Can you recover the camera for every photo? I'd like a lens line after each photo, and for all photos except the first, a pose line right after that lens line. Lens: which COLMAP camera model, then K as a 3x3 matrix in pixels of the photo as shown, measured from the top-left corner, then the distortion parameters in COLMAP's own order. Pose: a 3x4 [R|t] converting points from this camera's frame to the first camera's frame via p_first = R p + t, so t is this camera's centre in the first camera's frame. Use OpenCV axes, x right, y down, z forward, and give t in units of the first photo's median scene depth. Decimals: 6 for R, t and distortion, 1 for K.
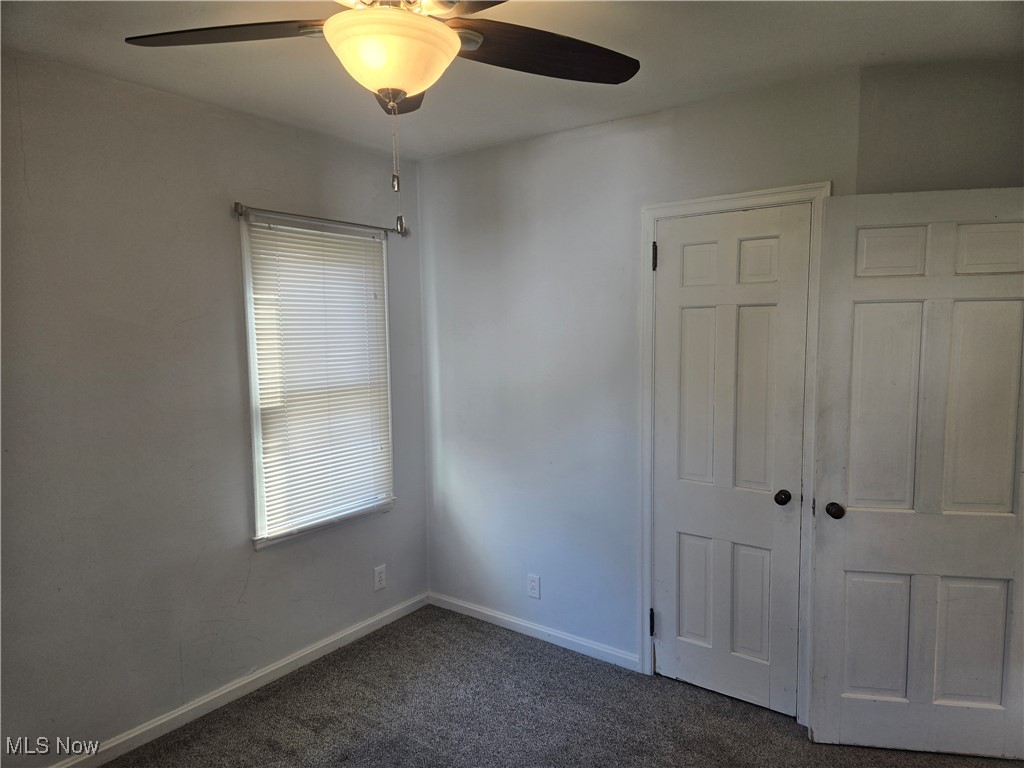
lens RADIAL K [[675.4, 0, 509.9], [0, 675.4, 391.1], [0, 0, 1]] dist [0.076308, -0.079457]
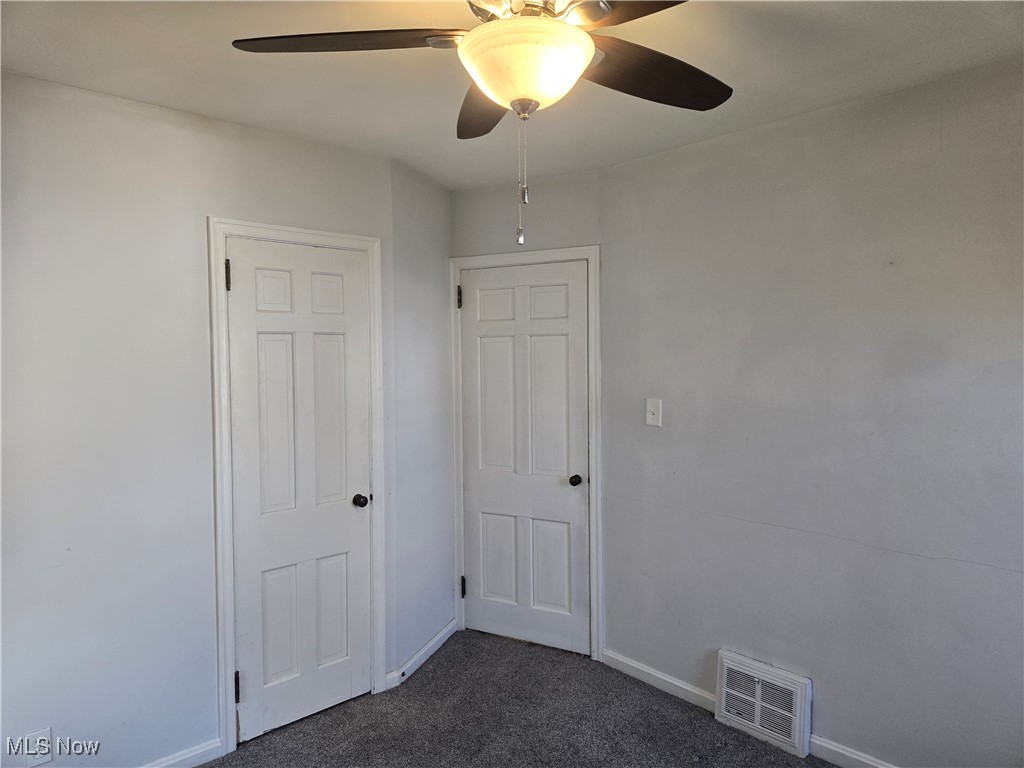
lens RADIAL K [[671.6, 0, 514.3], [0, 671.6, 378.8], [0, 0, 1]] dist [0.083782, -0.079441]
pose [[0.201373, -0.030019, 0.979054, -0.602777], [0.101954, 0.994743, 0.009530, -0.030388], [-0.974194, 0.097899, 0.203375, 0.454331]]
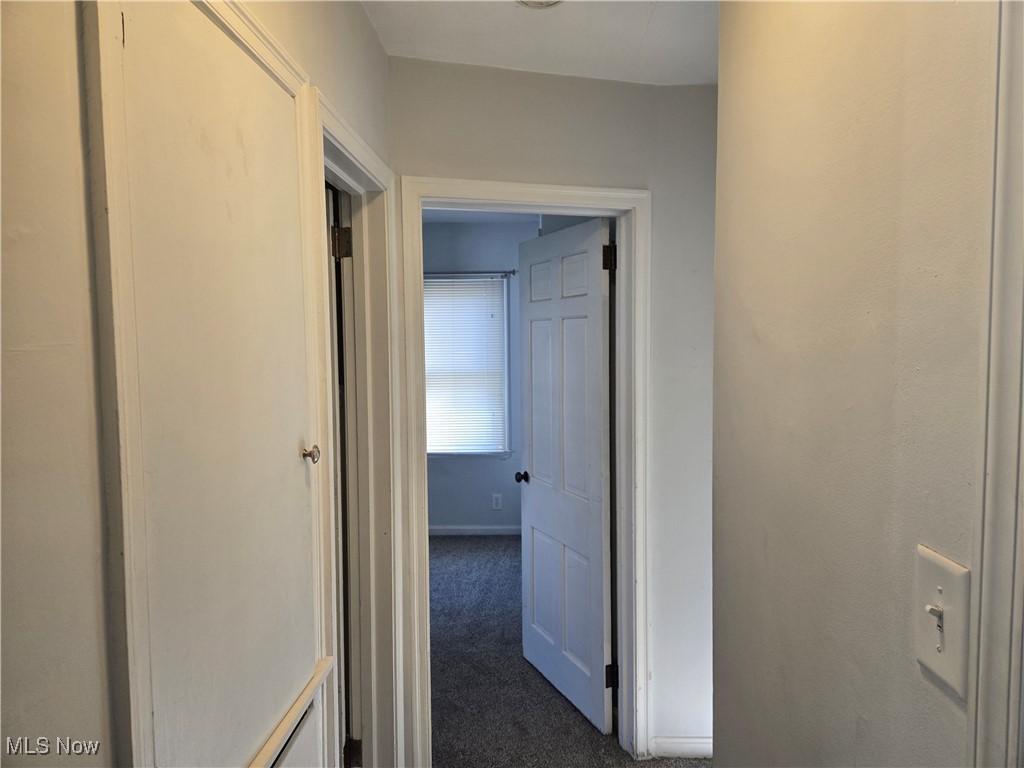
lens RADIAL K [[671.6, 0, 514.3], [0, 671.6, 378.8], [0, 0, 1]] dist [0.083782, -0.079441]
pose [[0.581637, 0.057274, -0.811430, 1.342721], [-0.078414, 0.996820, 0.014152, -0.028395], [0.809660, 0.055396, 0.584279, 0.190982]]
